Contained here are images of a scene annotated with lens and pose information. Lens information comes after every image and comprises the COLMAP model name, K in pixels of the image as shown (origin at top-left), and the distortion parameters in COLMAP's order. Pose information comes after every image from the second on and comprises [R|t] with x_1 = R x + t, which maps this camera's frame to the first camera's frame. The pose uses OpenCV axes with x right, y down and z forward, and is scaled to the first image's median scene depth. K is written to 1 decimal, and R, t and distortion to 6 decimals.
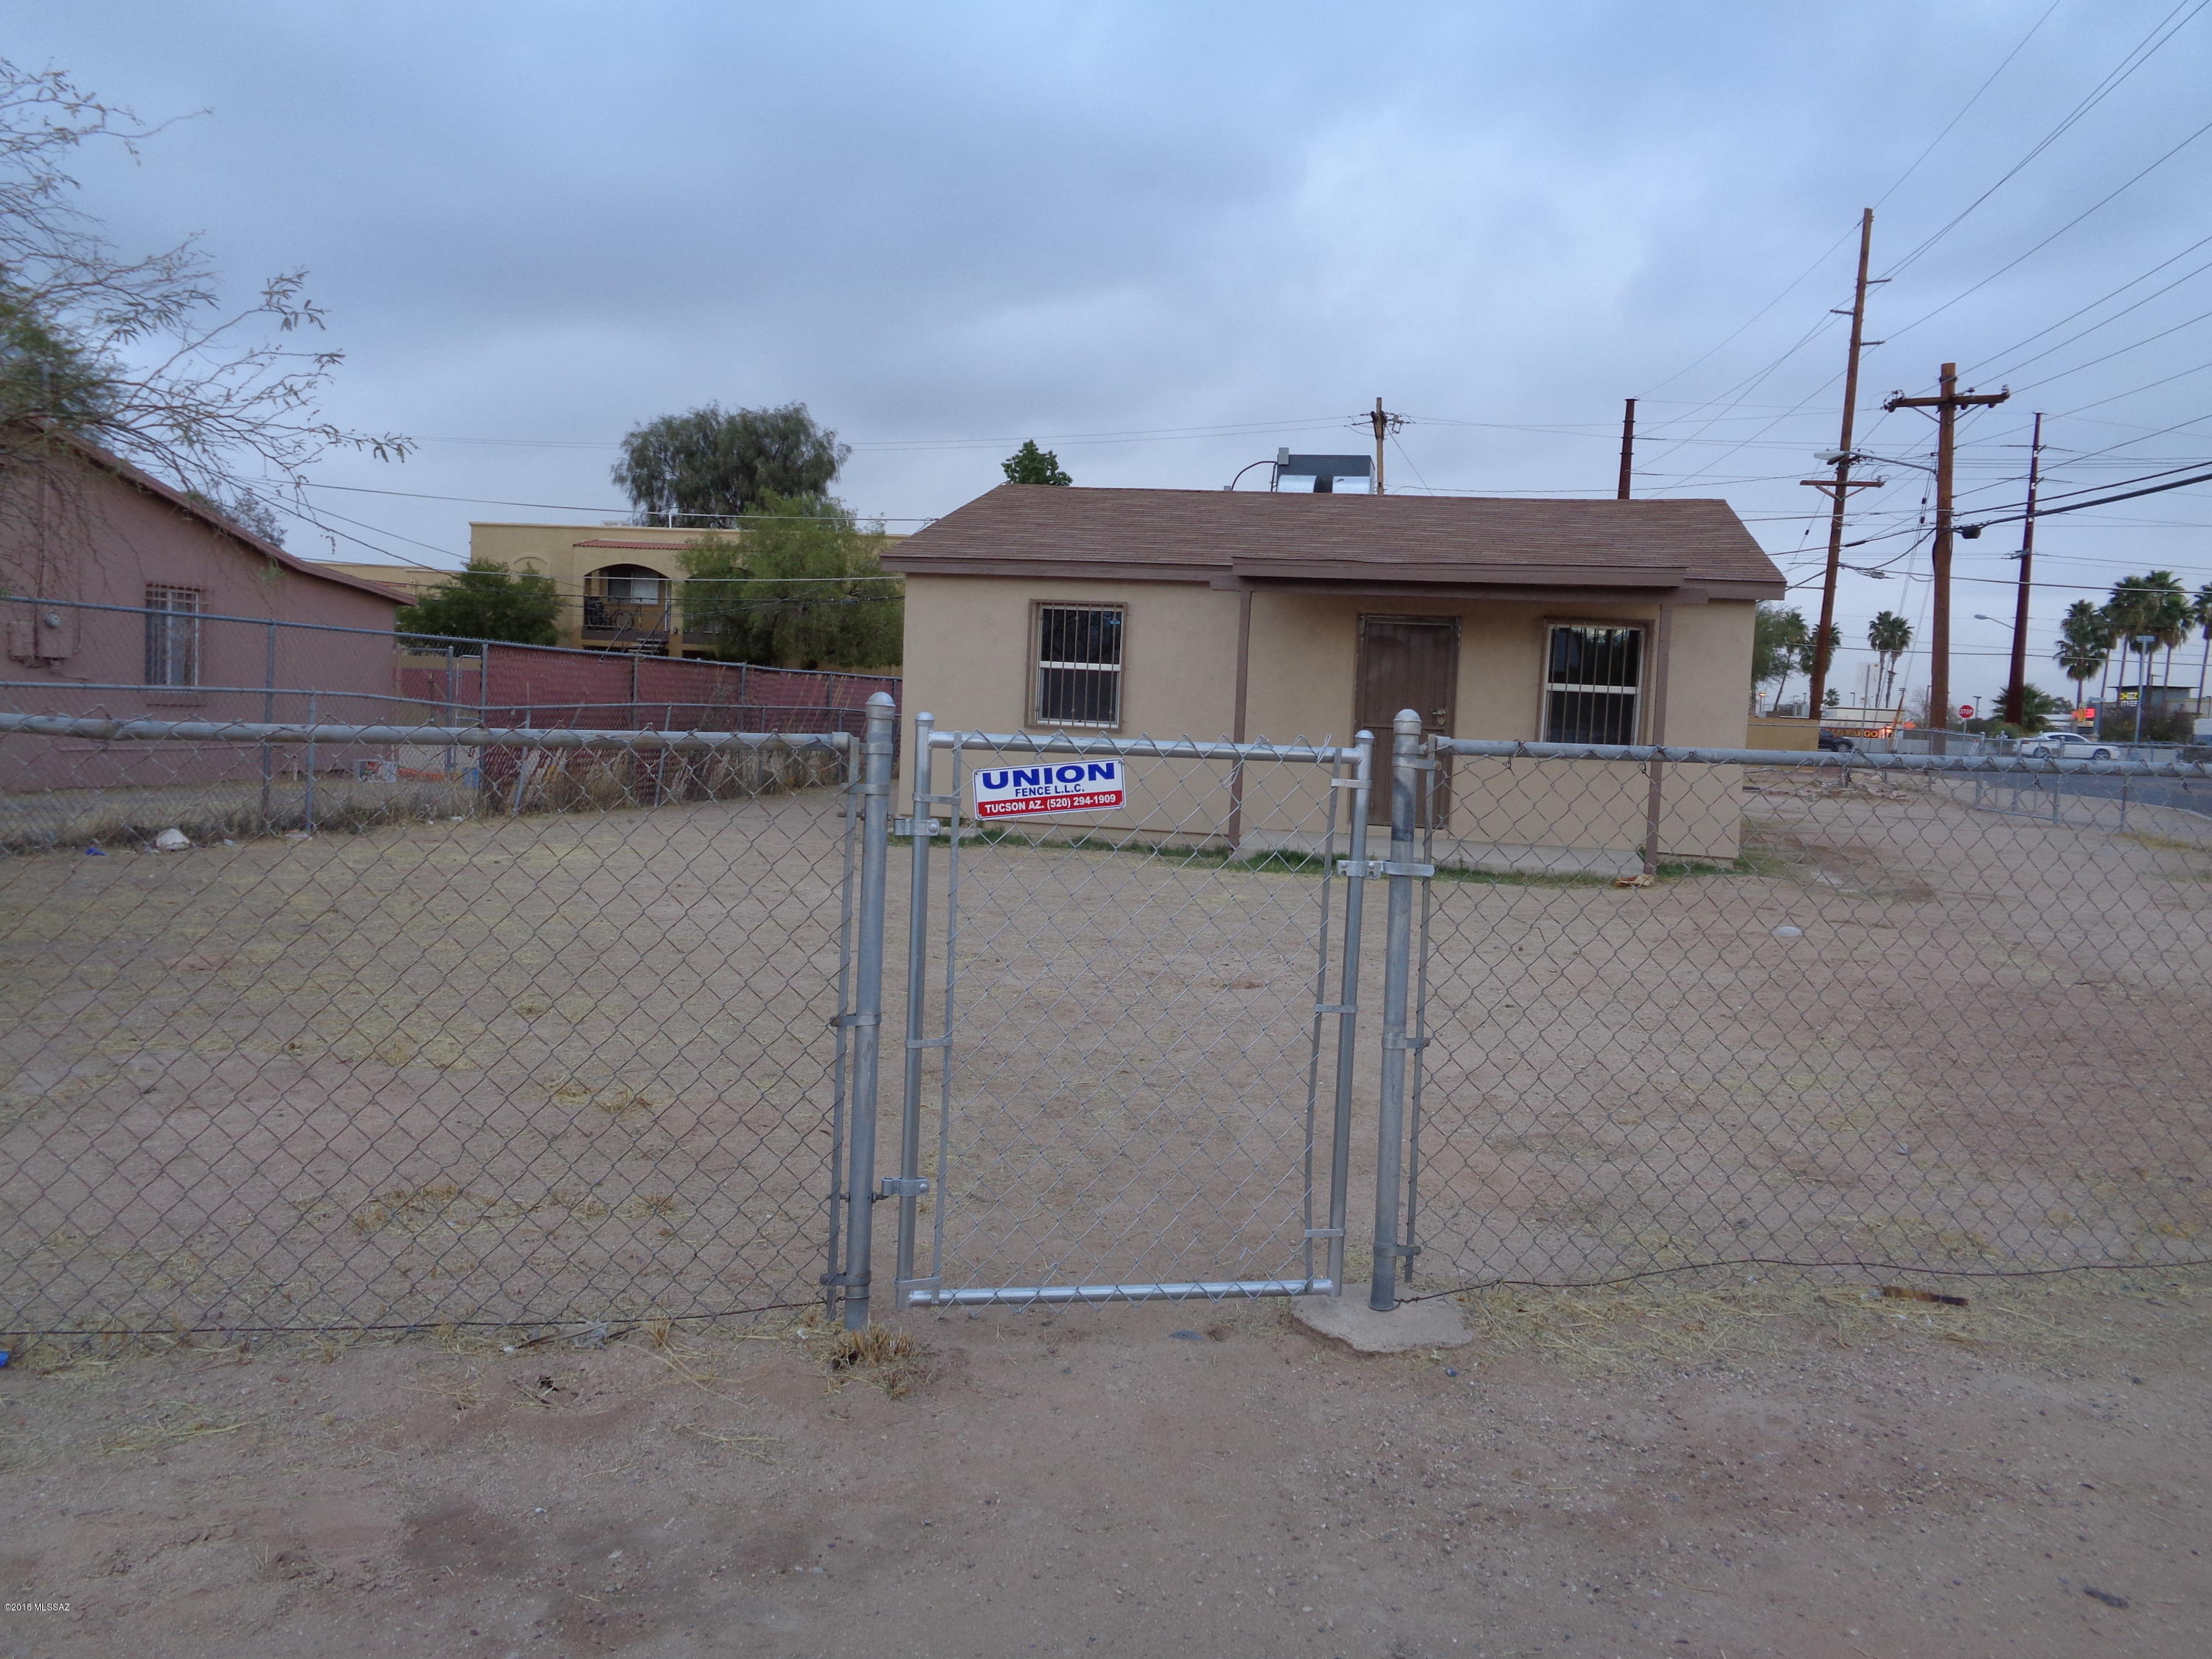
lens RADIAL K [[1643.4, 0, 1102.8], [0, 1643.4, 820.4], [0, 0, 1]] dist [0.002964, -0.006154]
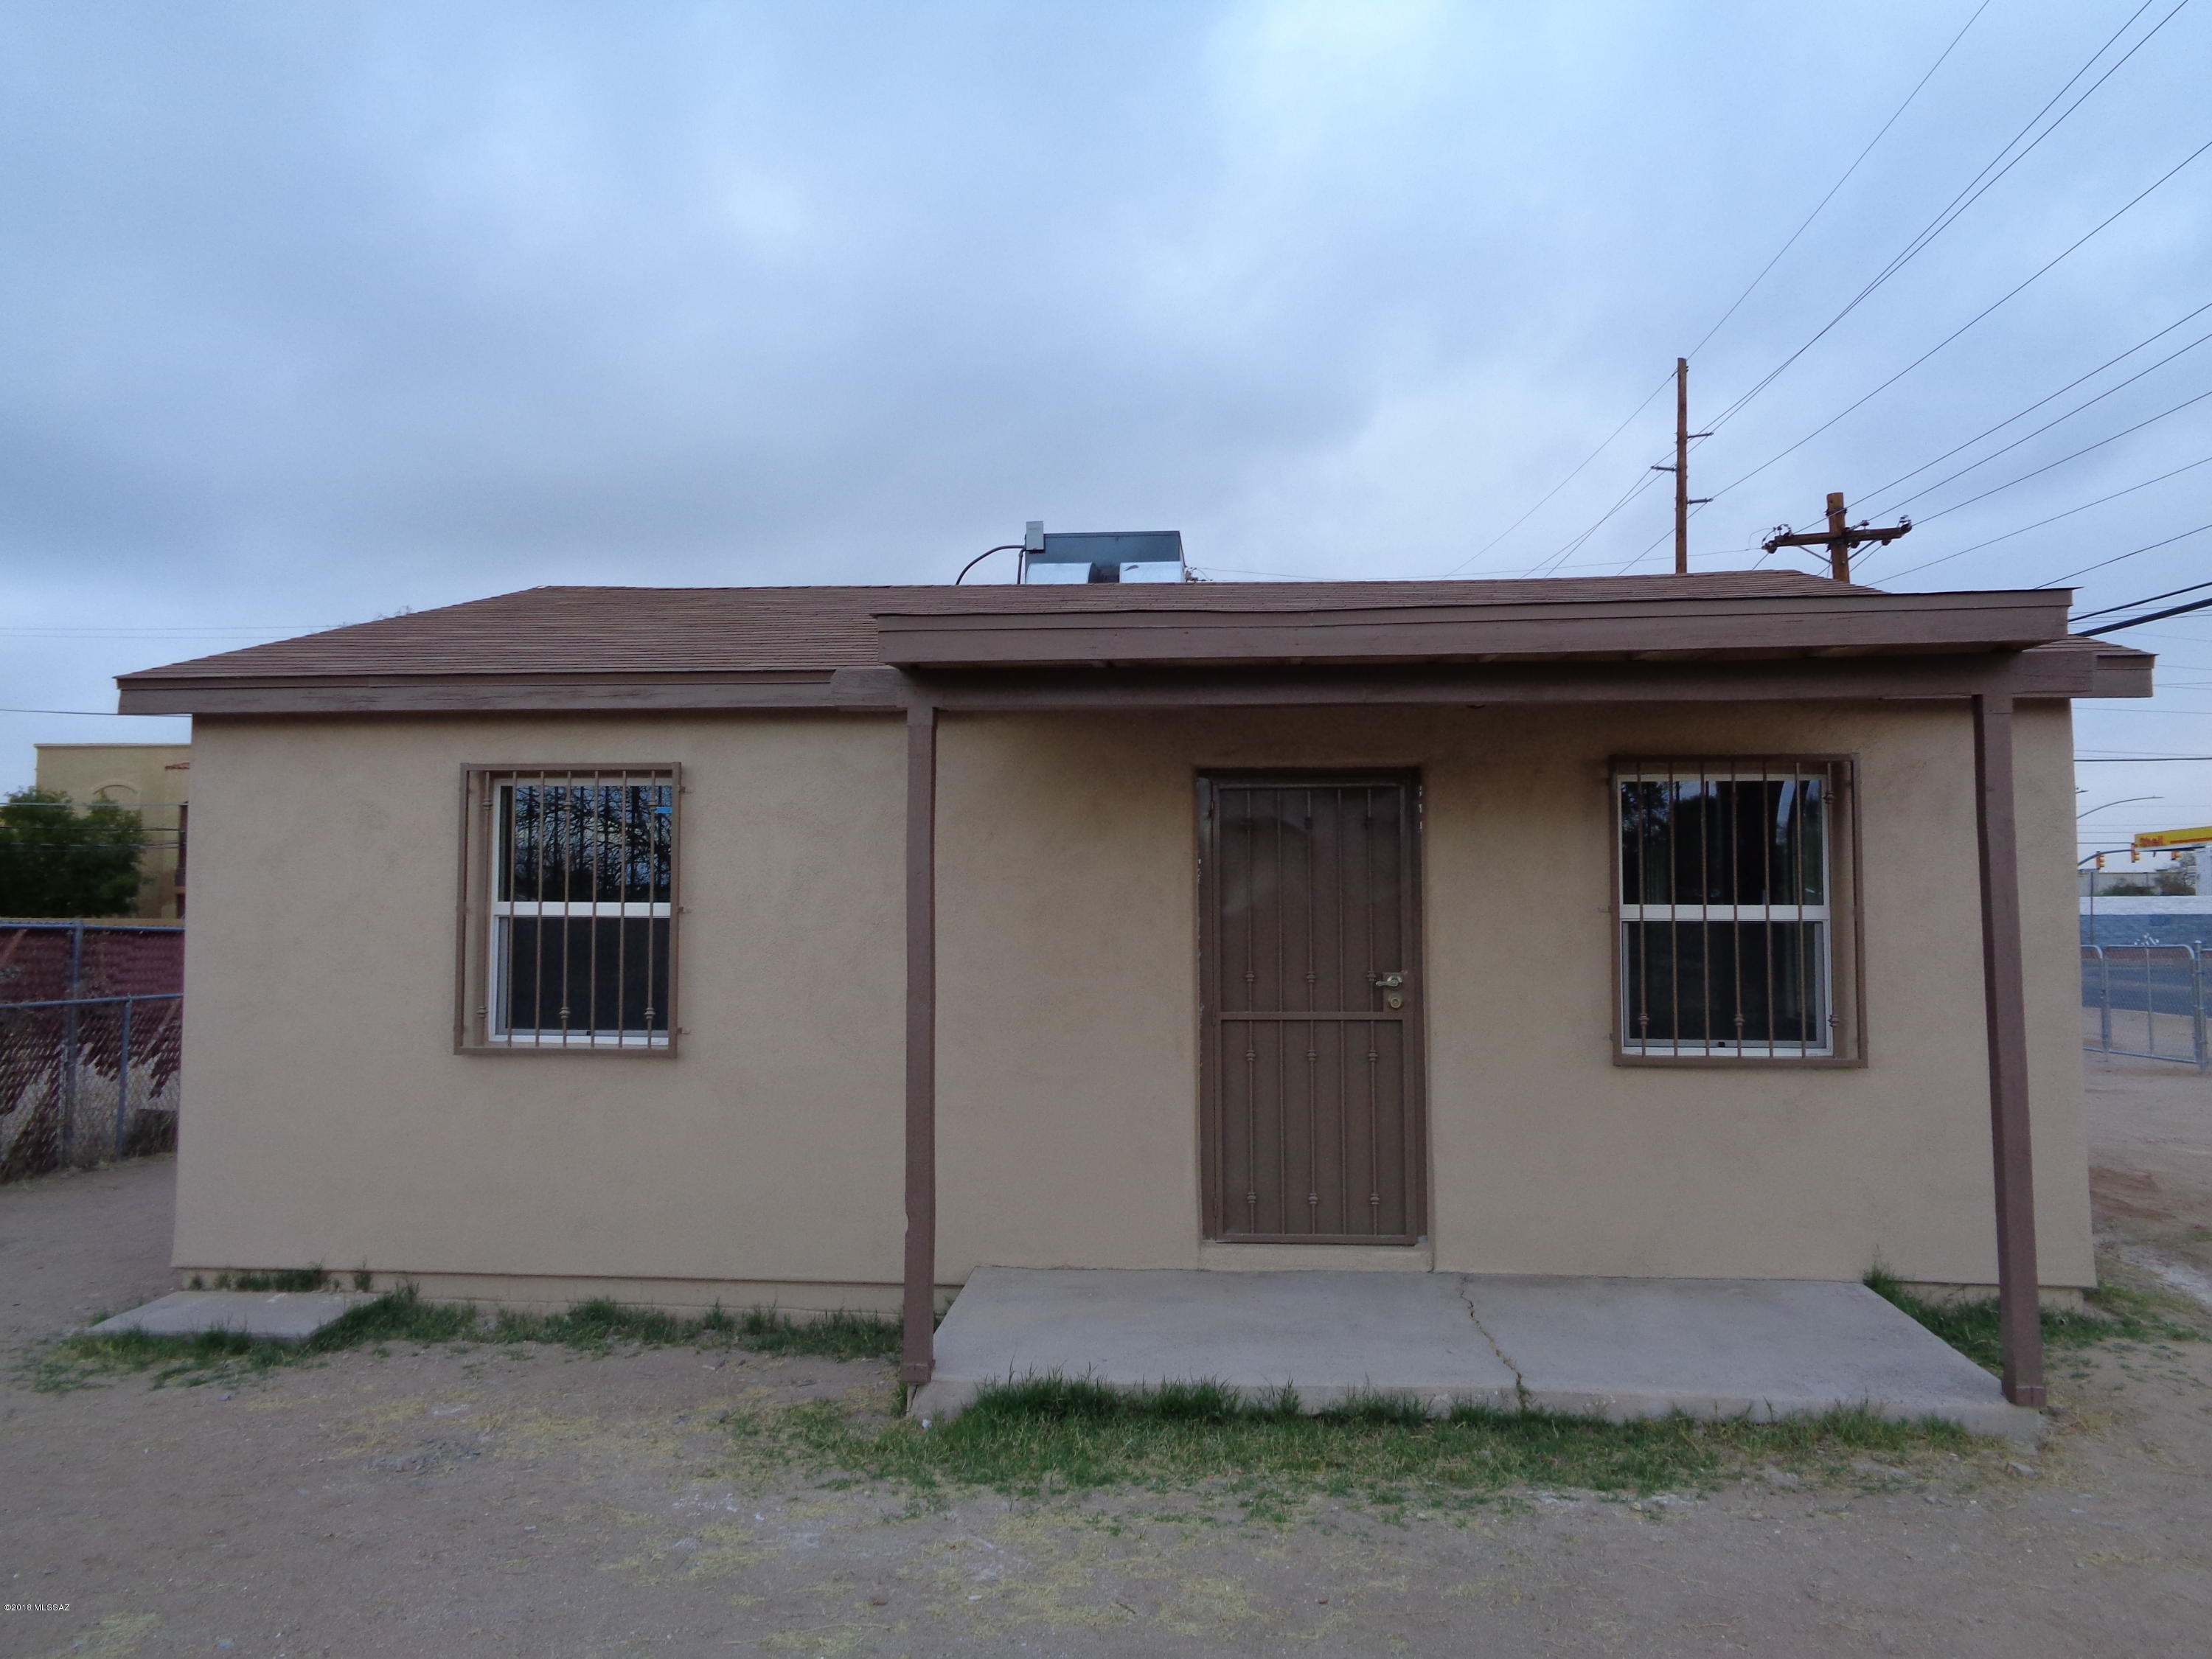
lens RADIAL K [[1643.4, 0, 1102.8], [0, 1643.4, 820.4], [0, 0, 1]] dist [0.002964, -0.006154]
pose [[0.991426, -0.036367, 0.125506, 0.060469], [0.052670, 0.990228, -0.129129, -0.045125], [-0.119584, 0.134632, 0.983653, 0.461509]]
